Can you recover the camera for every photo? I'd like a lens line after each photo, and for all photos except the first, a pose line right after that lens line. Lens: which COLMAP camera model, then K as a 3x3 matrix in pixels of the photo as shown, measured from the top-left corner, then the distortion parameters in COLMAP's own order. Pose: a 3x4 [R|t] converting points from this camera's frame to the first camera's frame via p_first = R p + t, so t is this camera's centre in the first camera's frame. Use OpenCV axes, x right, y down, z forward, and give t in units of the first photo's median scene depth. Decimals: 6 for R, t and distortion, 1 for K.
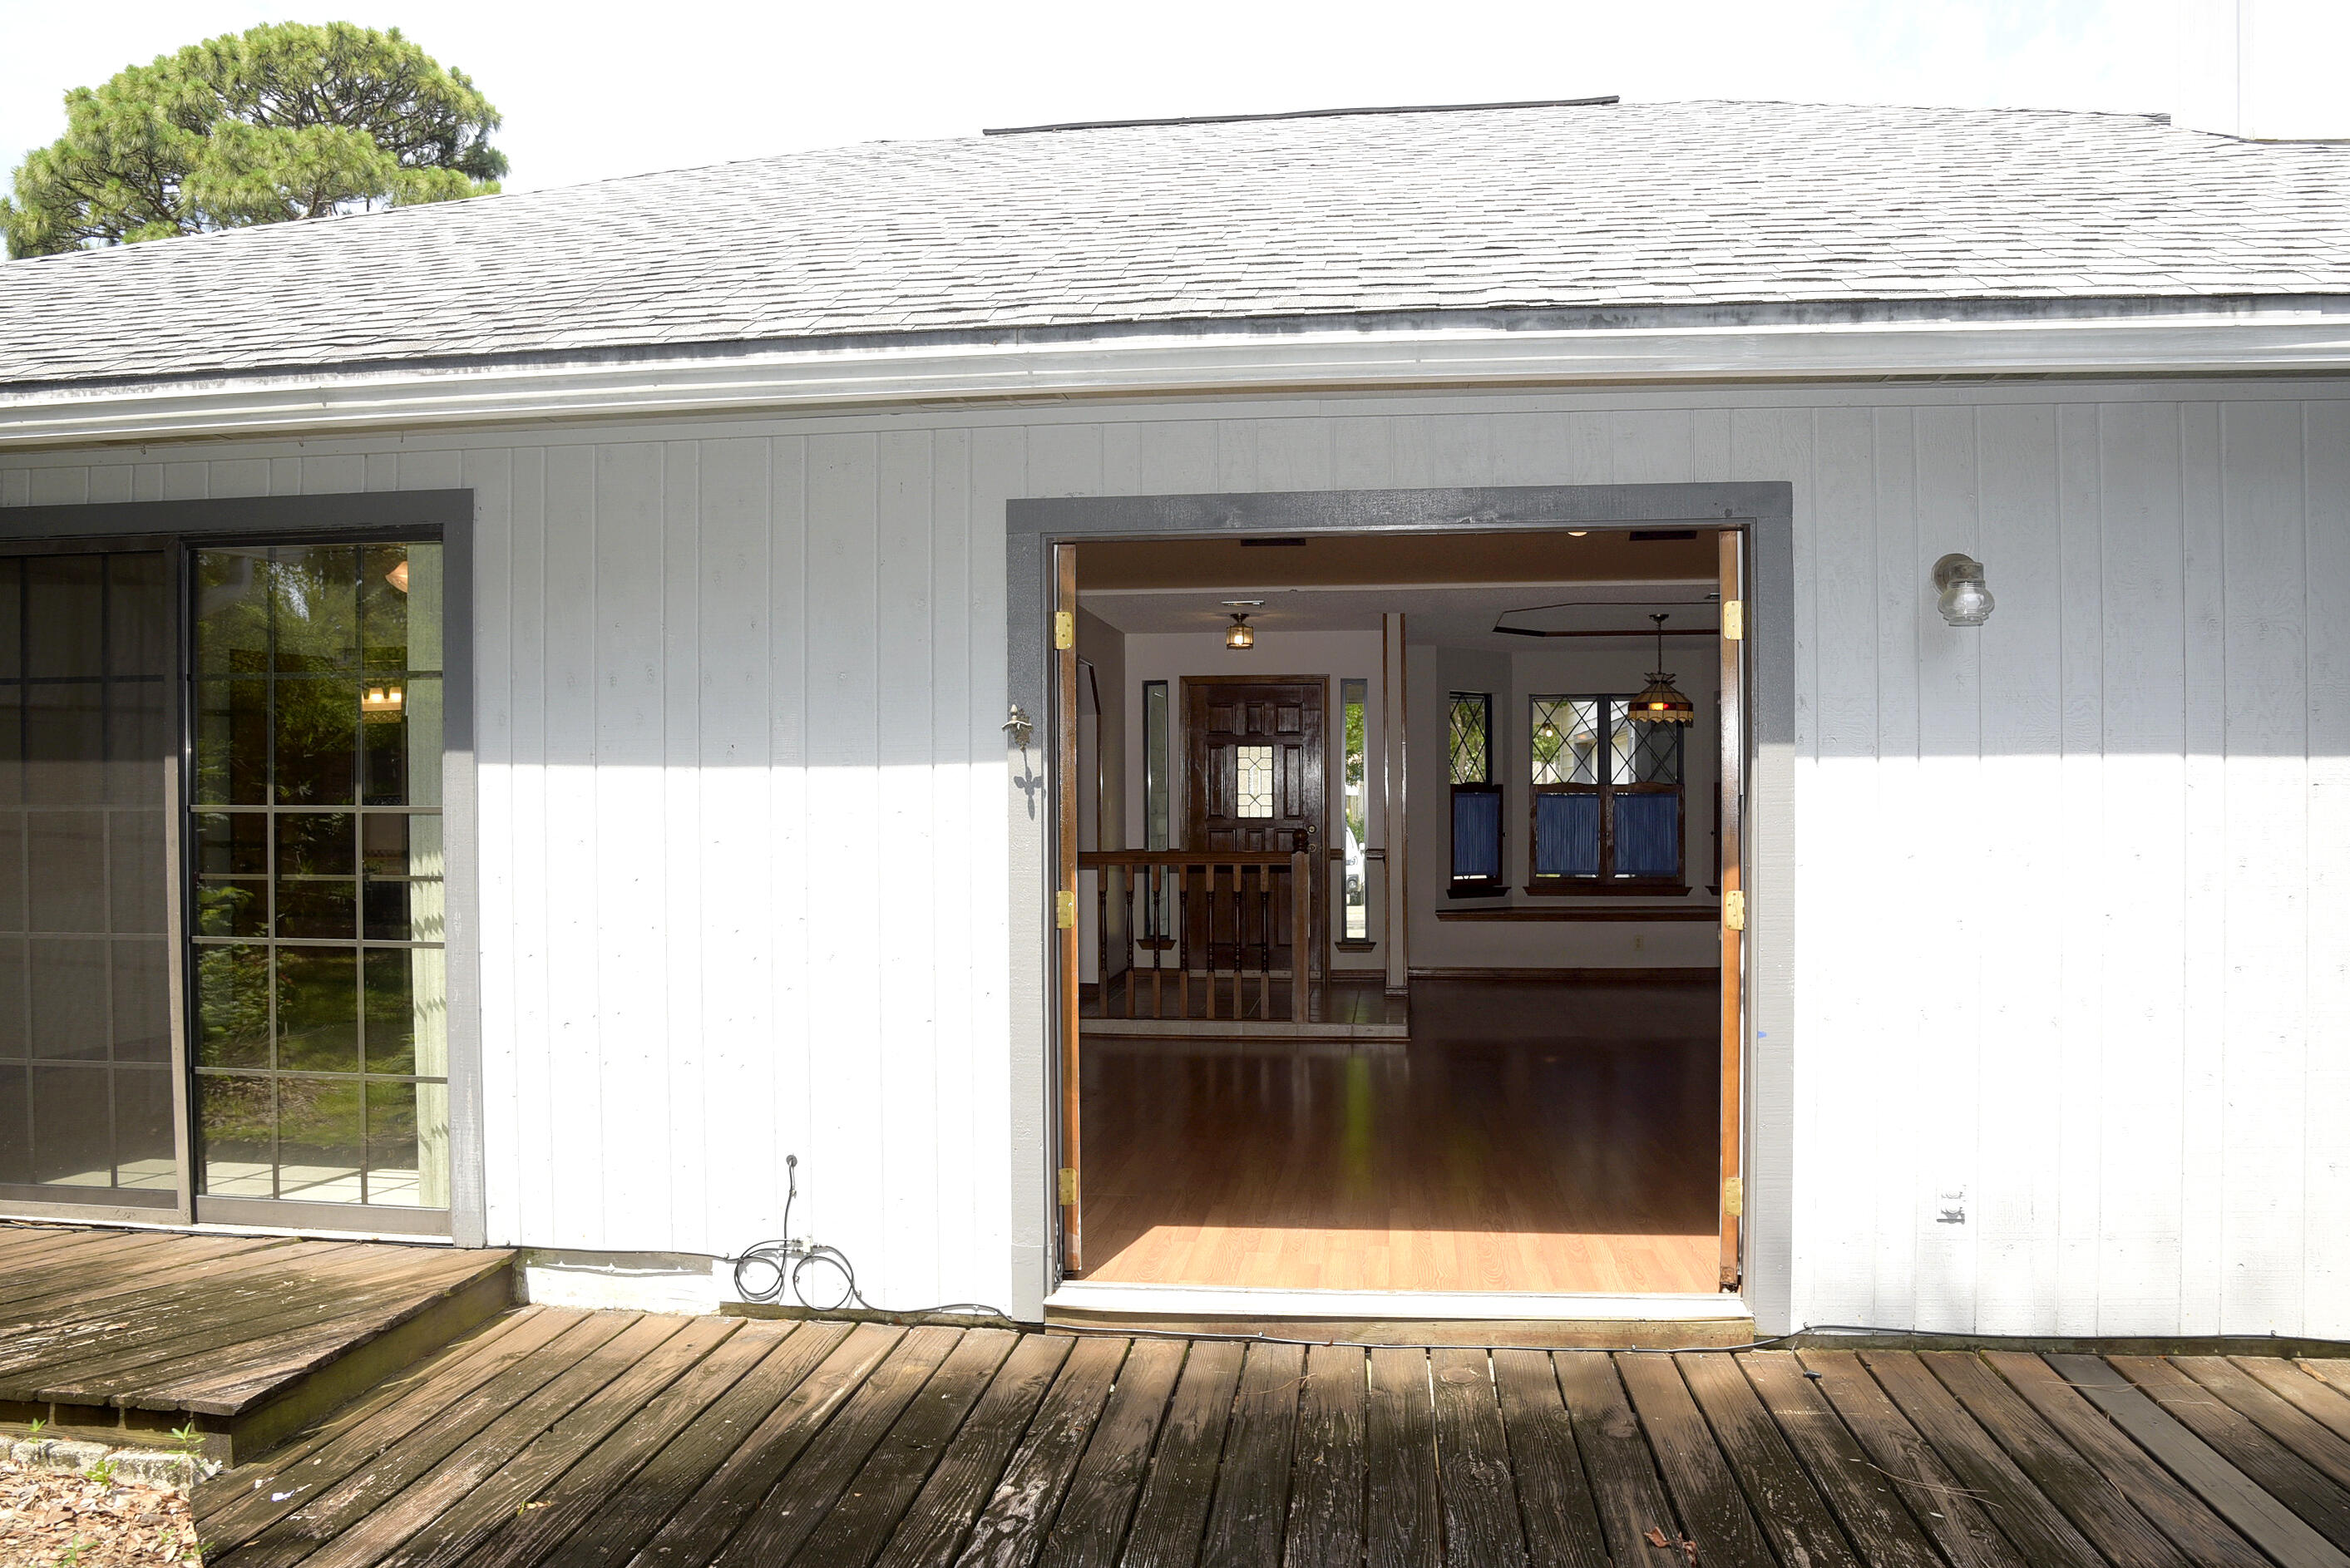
lens RADIAL K [[1700.8, 0, 1176.8], [0, 1700.8, 773.7], [0, 0, 1]] dist [-0.077057, 0.002036]
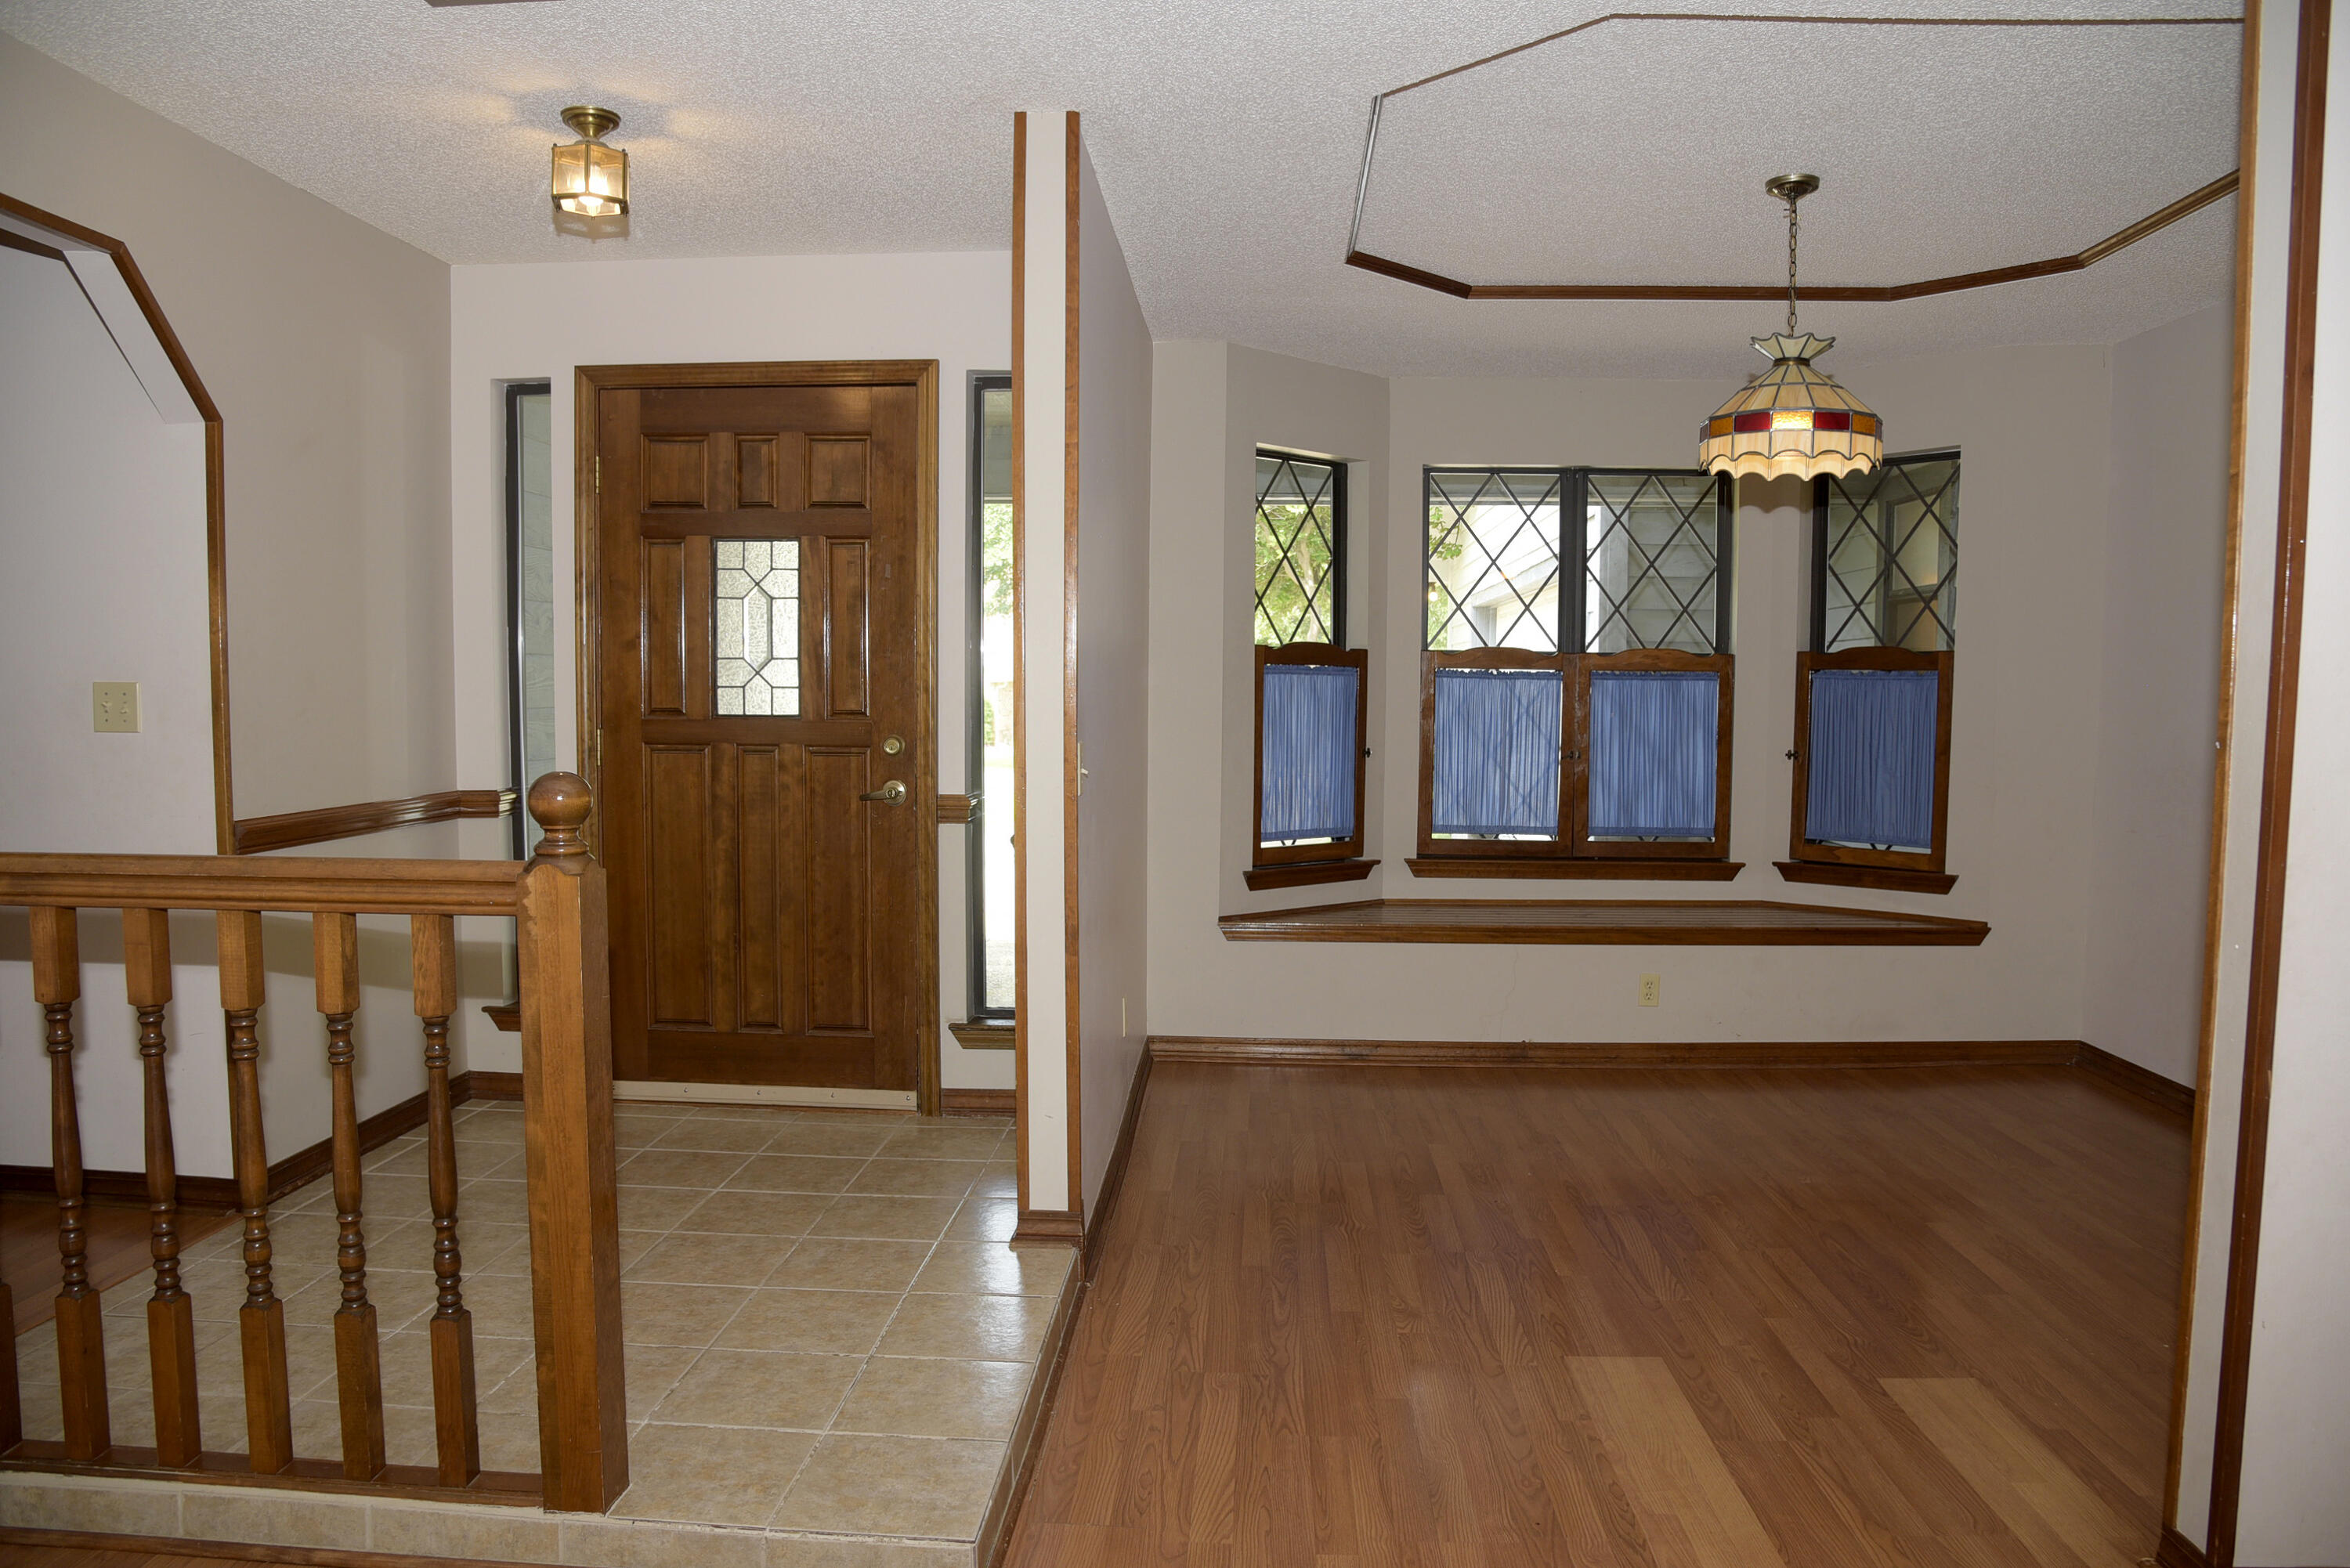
lens RADIAL K [[1591.2, 0, 1168.2], [0, 1591.2, 799.6], [0, 0, 1]] dist [-0.079052, 0.008828]
pose [[0.998029, 0.001116, 0.062737, 0.119520], [-0.006037, 0.996910, 0.078315, 0.015378], [-0.062456, -0.078540, 0.994953, 0.612564]]
